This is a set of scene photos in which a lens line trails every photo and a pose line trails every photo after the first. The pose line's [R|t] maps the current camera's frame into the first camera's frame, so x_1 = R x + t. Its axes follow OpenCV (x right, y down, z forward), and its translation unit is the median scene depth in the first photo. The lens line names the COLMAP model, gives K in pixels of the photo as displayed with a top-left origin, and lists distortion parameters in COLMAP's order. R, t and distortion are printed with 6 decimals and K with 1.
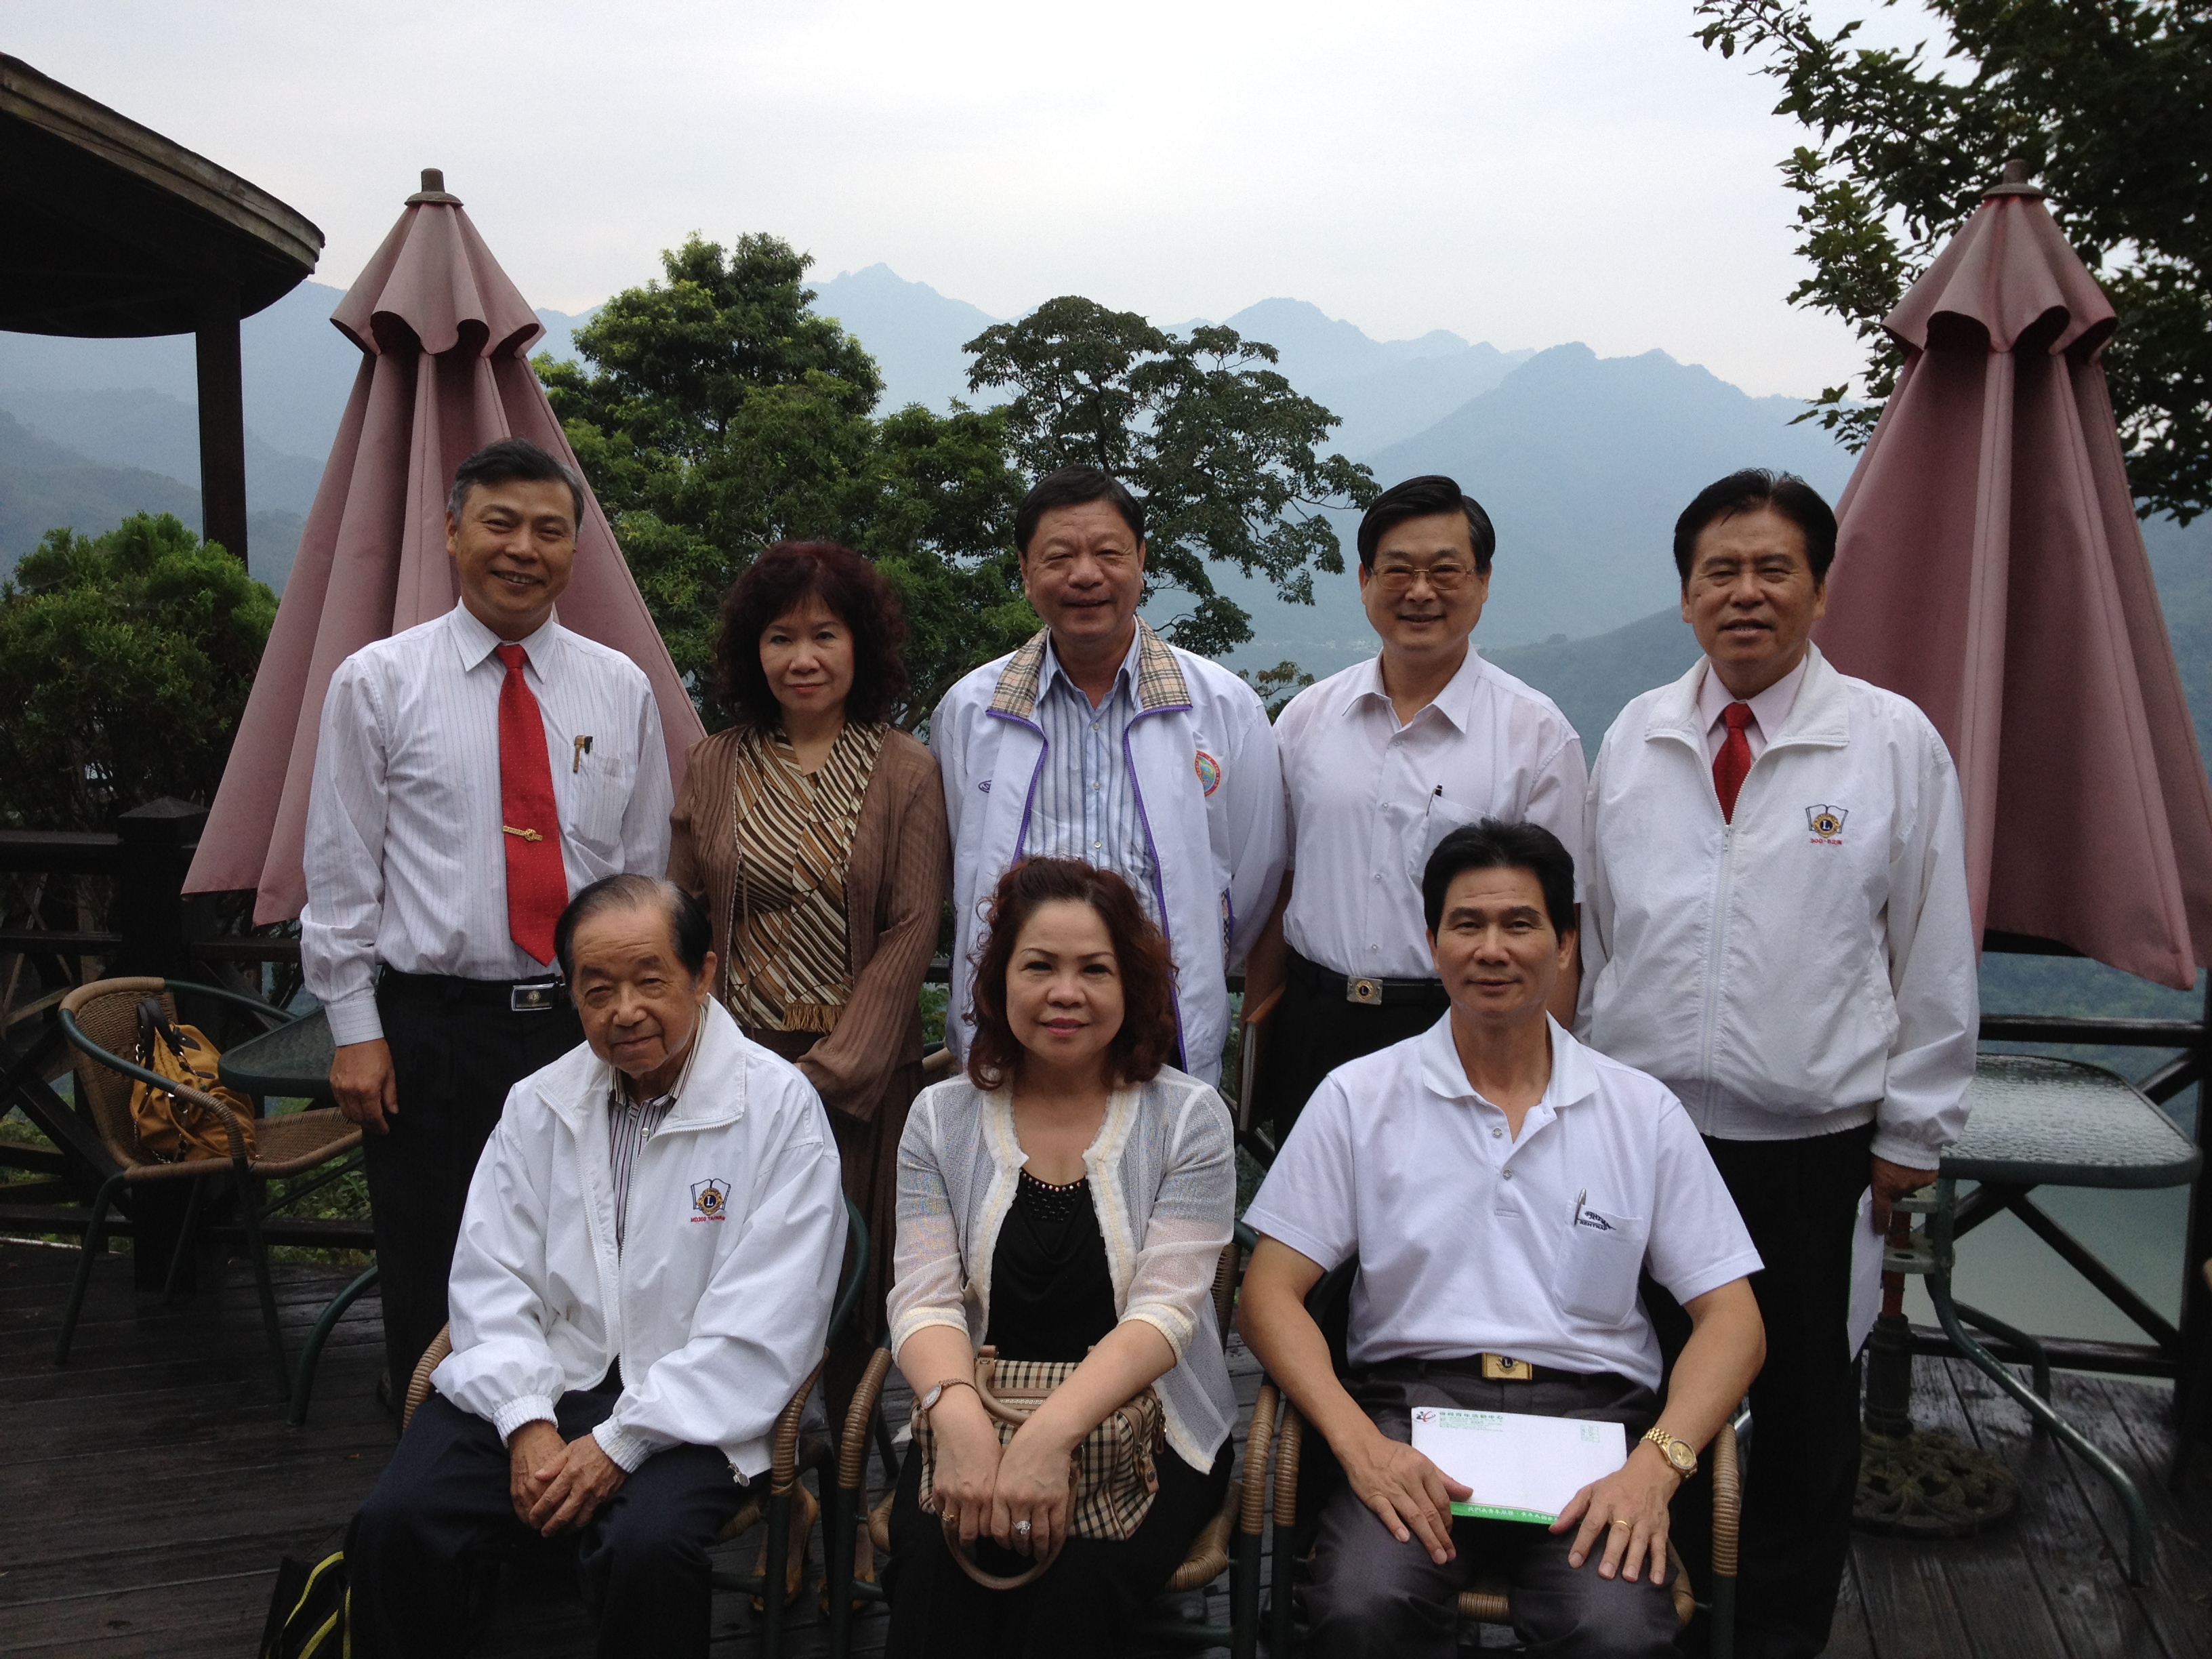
lens RADIAL K [[2277.3, 0, 1106.0], [0, 2277.3, 829.5], [0, 0, 1]] dist [0.176212, -0.351804]
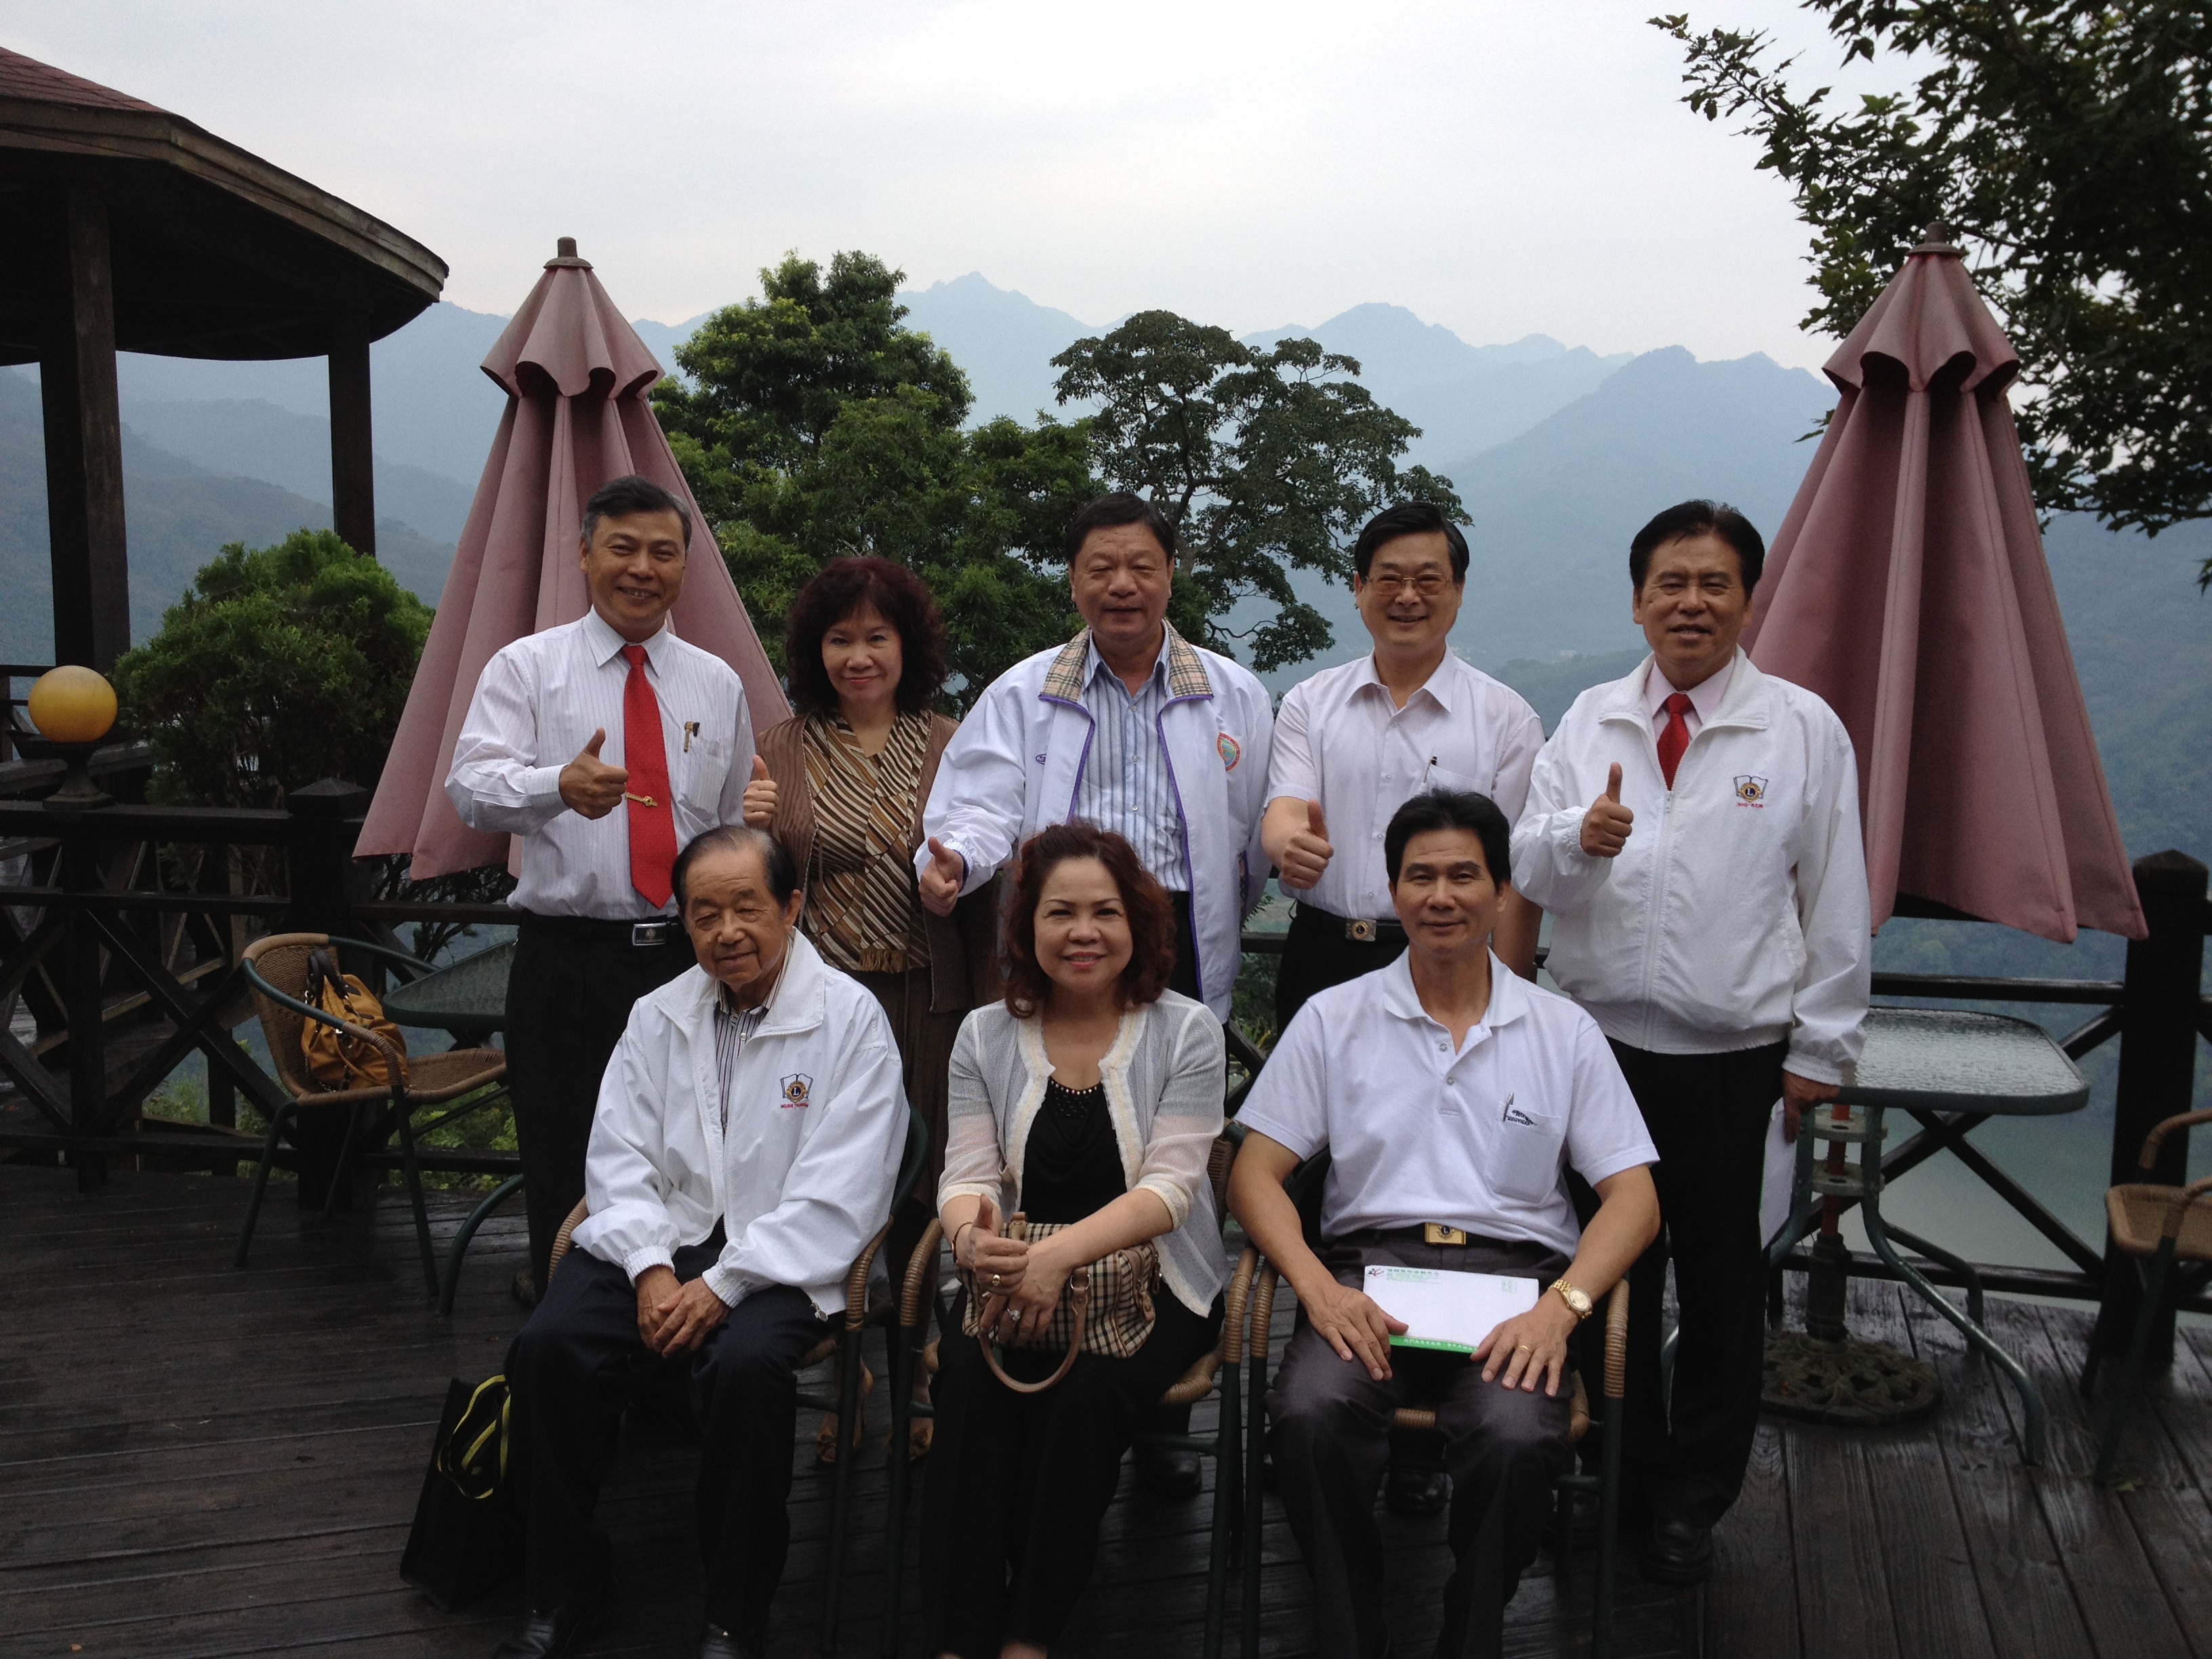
lens RADIAL K [[2277.3, 0, 1106.0], [0, 2277.3, 829.5], [0, 0, 1]] dist [0.176212, -0.351804]
pose [[0.999201, 0.004611, -0.039706, 0.023221], [-0.004741, 0.999984, -0.003178, 0.013043], [0.039690, 0.003363, 0.999206, -0.123118]]
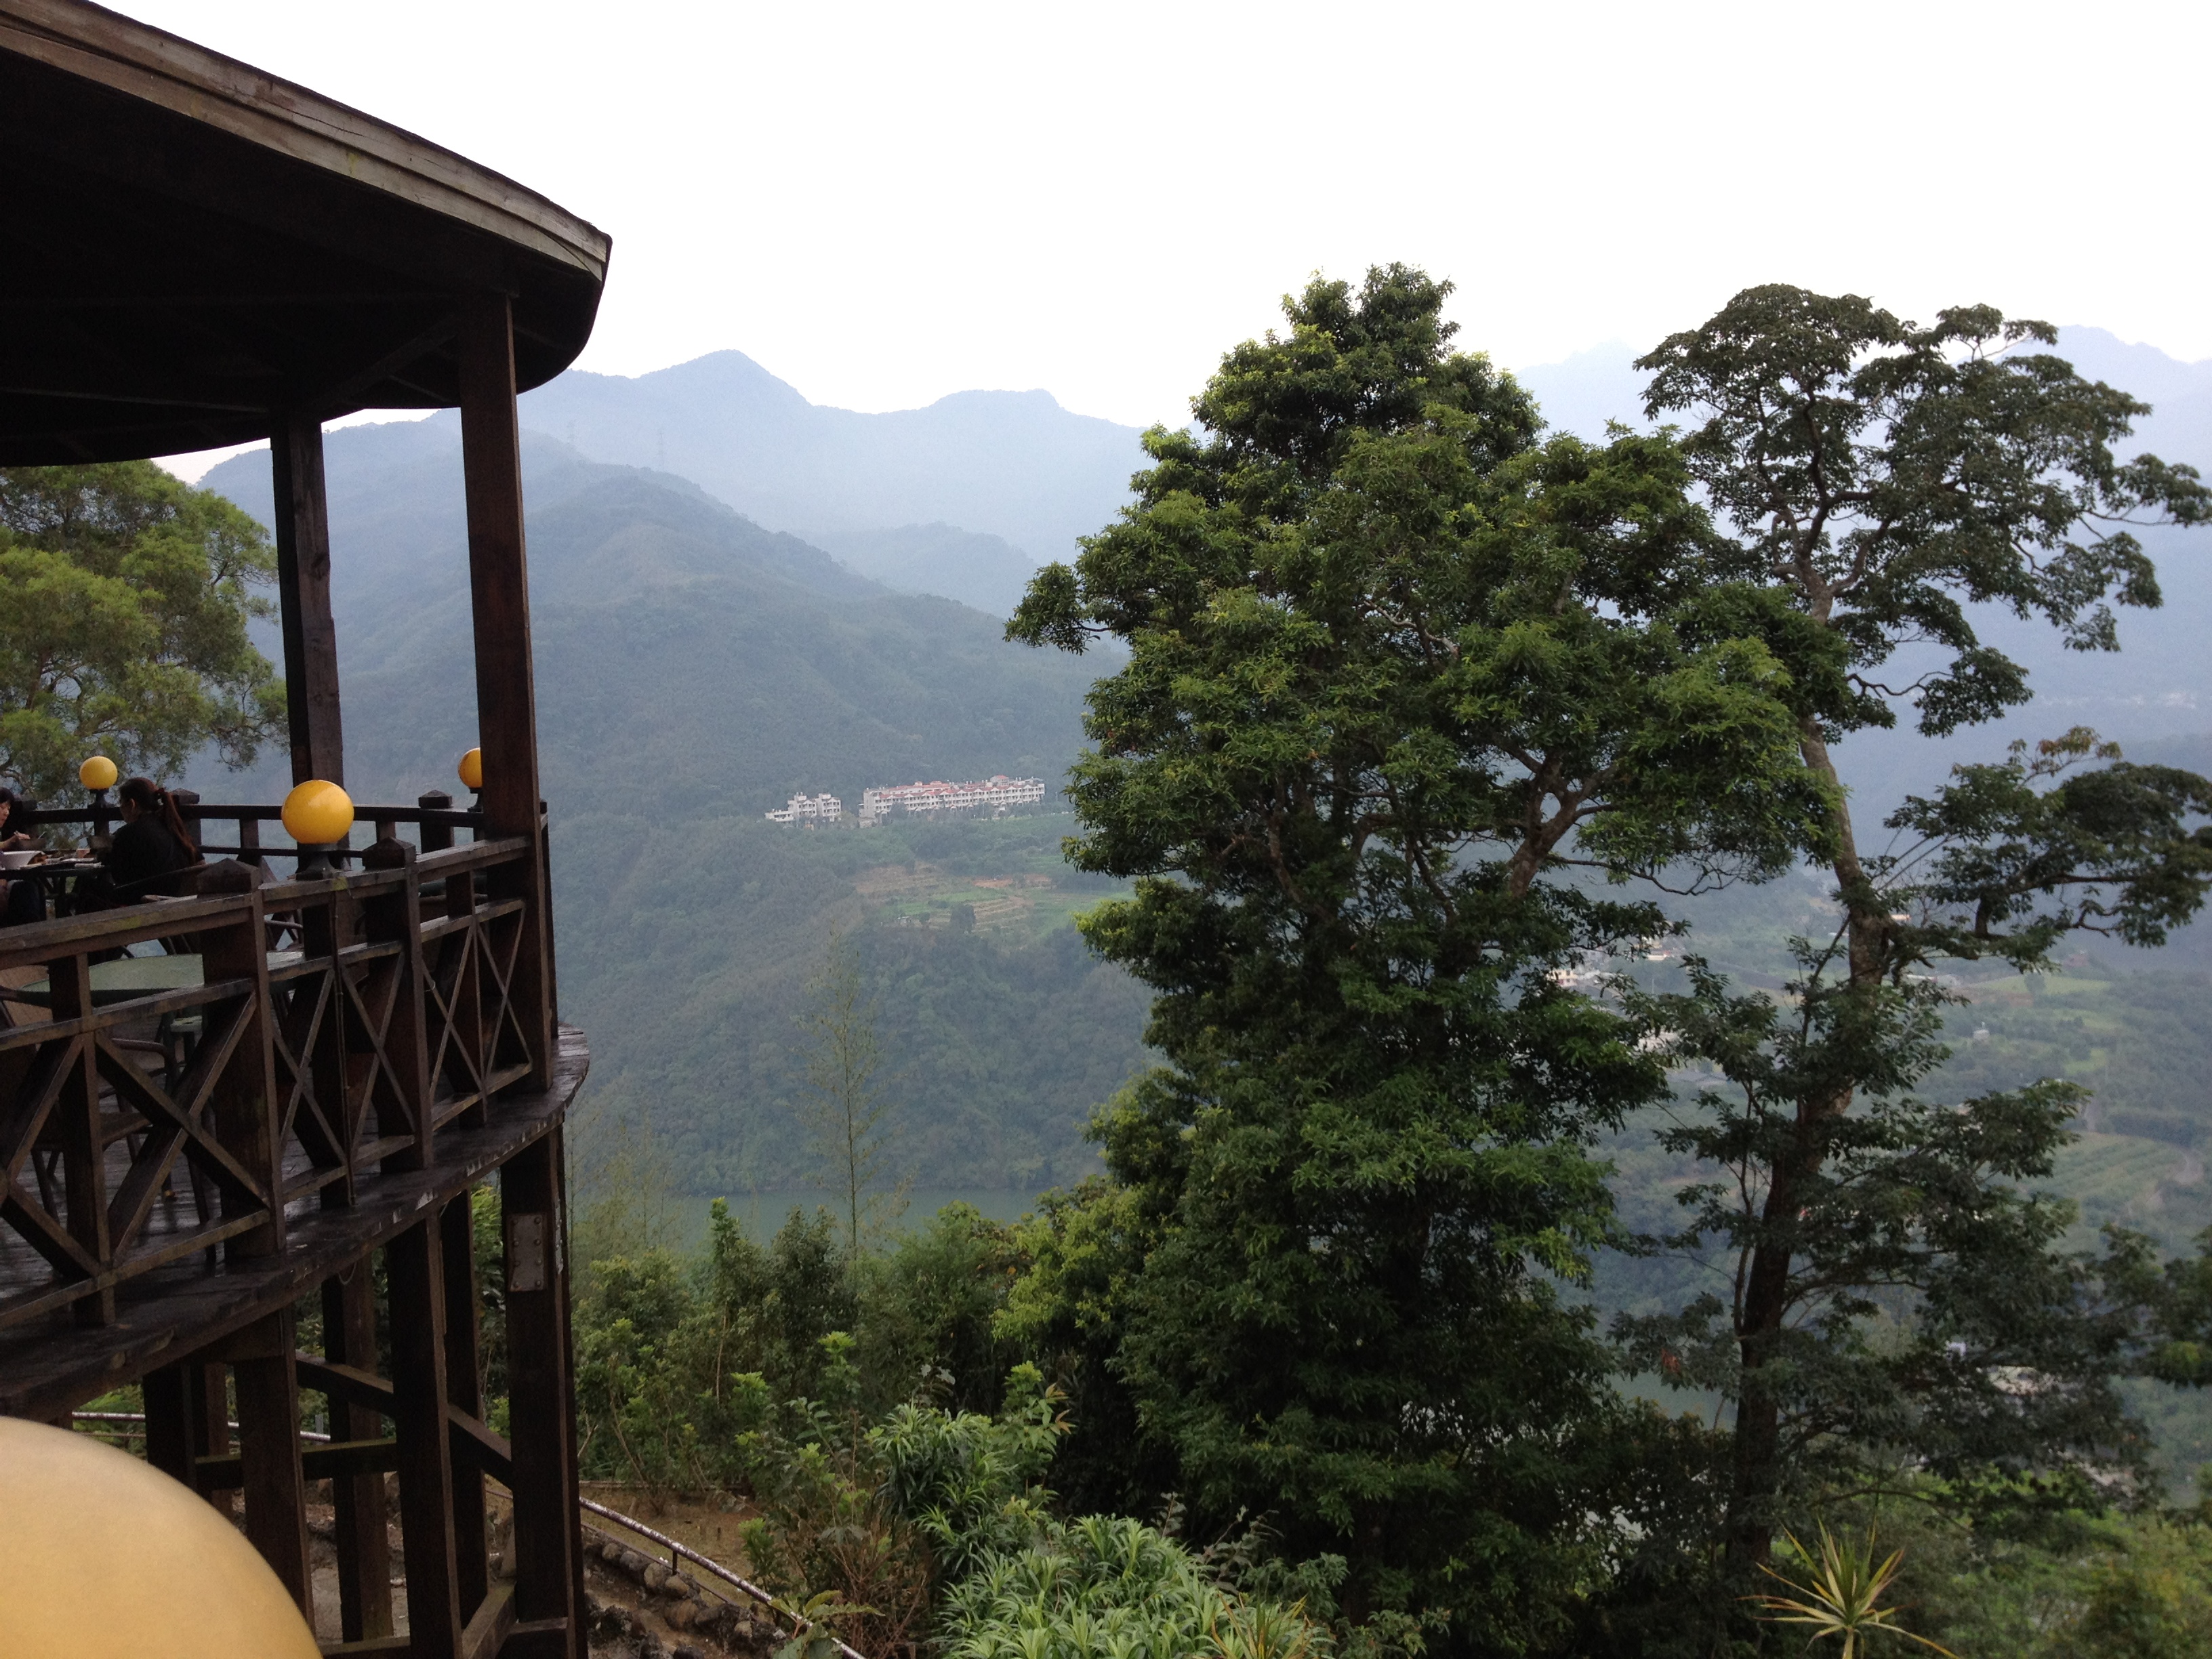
lens RADIAL K [[2095.6, 0, 1106.0], [0, 2095.6, 829.5], [0, 0, 1]] dist [0.155165, -0.317240]
pose [[0.937840, -0.025004, -0.346166, 0.115709], [0.013835, 0.999302, -0.034701, -0.113026], [0.346792, 0.027755, 0.937531, 1.300971]]
